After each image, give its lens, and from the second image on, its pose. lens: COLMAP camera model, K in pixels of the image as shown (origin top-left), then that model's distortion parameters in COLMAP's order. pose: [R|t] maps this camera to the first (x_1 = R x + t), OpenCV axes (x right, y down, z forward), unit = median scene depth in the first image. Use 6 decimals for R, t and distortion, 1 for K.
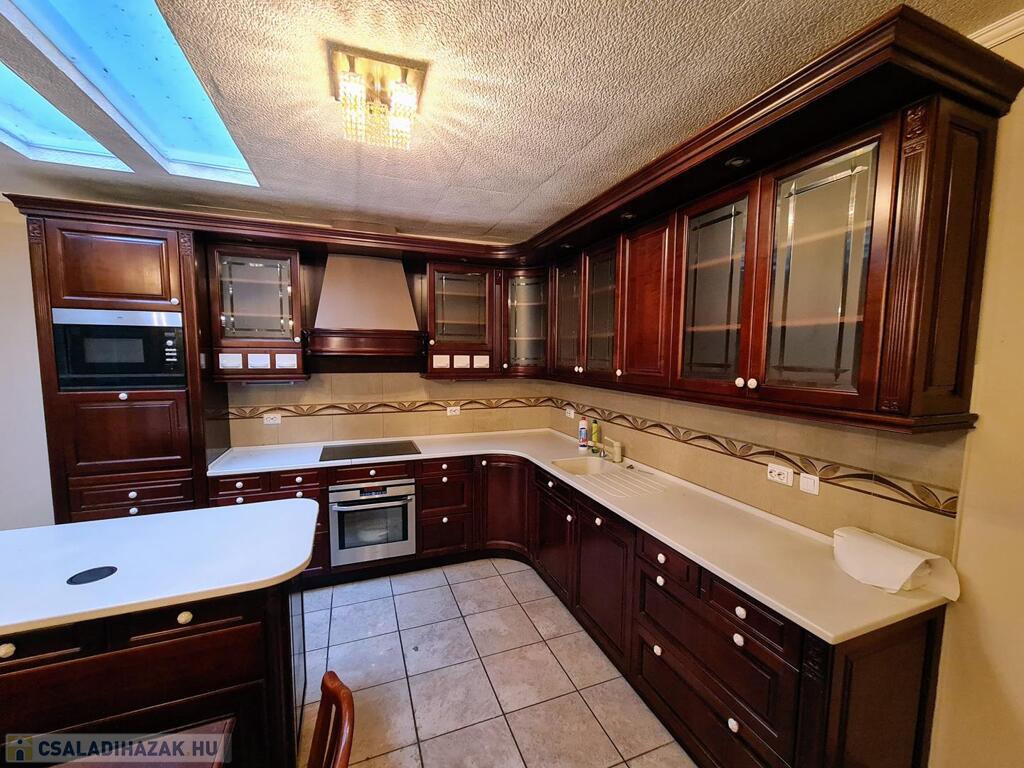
lens RADIAL K [[424.1, 0, 513.0], [0, 424.1, 390.4], [0, 0, 1]] dist [0.006207, 0.000016]
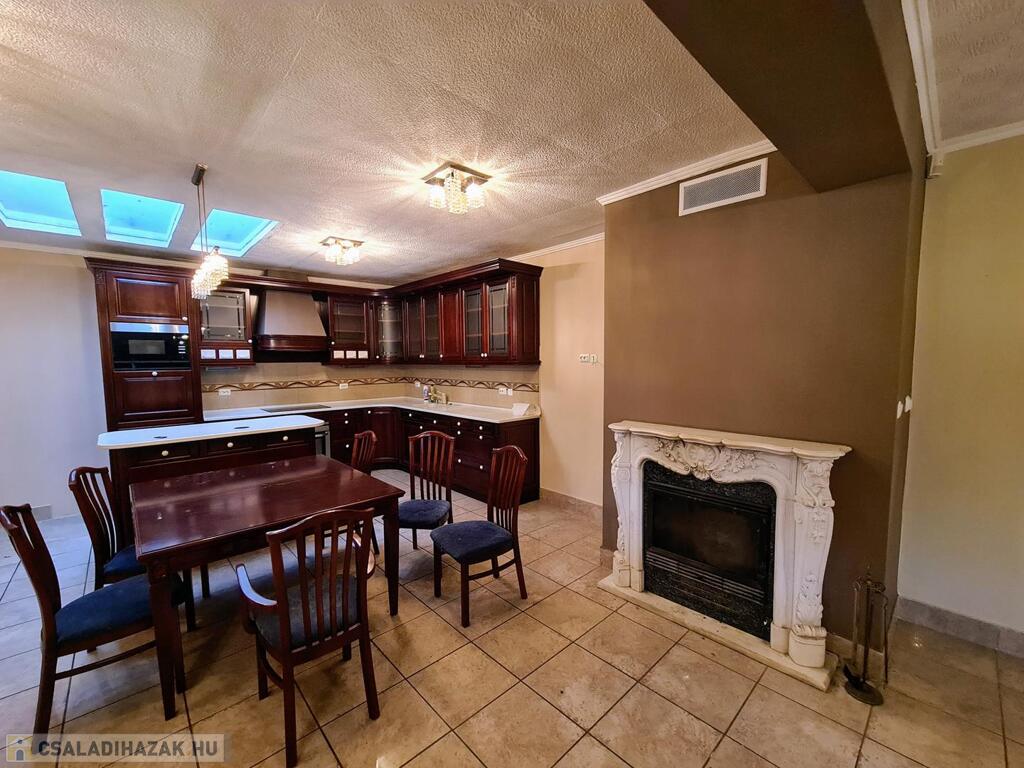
lens RADIAL K [[424.1, 0, 513.0], [0, 424.1, 390.4], [0, 0, 1]] dist [0.006207, 0.000016]
pose [[0.930120, -0.044219, 0.364583, -0.163874], [0.049802, 0.998742, -0.005921, 0.132025], [-0.363862, 0.023665, 0.931152, -0.907192]]
